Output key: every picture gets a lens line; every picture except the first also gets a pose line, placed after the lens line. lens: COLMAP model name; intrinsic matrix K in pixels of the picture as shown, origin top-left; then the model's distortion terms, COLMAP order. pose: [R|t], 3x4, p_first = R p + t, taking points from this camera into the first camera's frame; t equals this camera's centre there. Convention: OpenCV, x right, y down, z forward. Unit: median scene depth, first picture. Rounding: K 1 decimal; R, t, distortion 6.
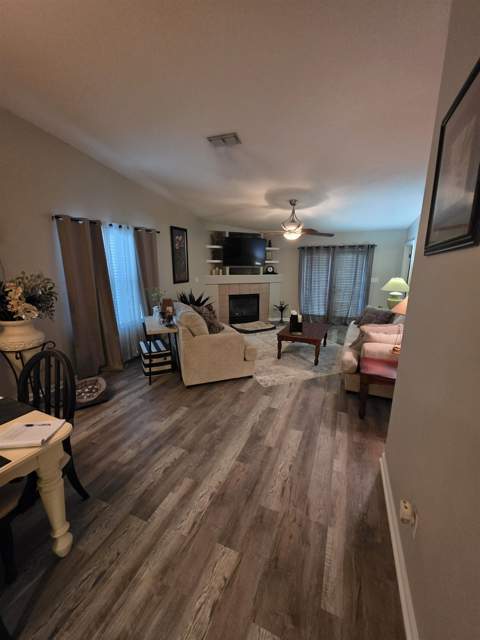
lens RADIAL K [[256.5, 0, 239.8], [0, 256.5, 322.8], [0, 0, 1]] dist [0.002158, -0.000085]
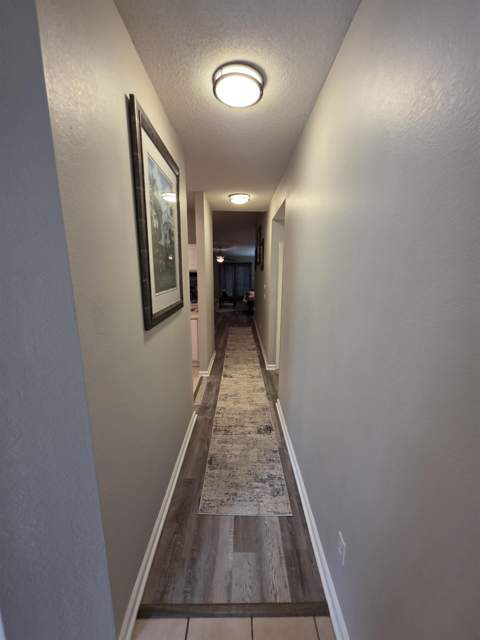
lens RADIAL K [[256.5, 0, 238.7], [0, 256.5, 323.8], [0, 0, 1]] dist [0.002158, -0.000085]
pose [[0.924756, -0.074413, 0.373213, -0.630437], [0.079392, 0.996841, 0.002036, 0.295652], [-0.372186, 0.027747, 0.927743, -1.413819]]
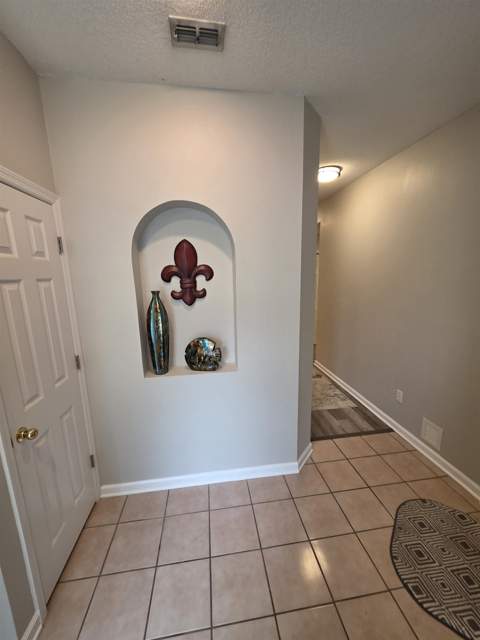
lens RADIAL K [[256.5, 0, 241.8], [0, 256.5, 322.3], [0, 0, 1]] dist [0.002158, -0.000085]
pose [[0.858116, -0.108065, 0.501955, -1.020225], [0.128122, 0.991743, -0.005521, 0.332460], [-0.497214, 0.069049, 0.864876, -1.531866]]
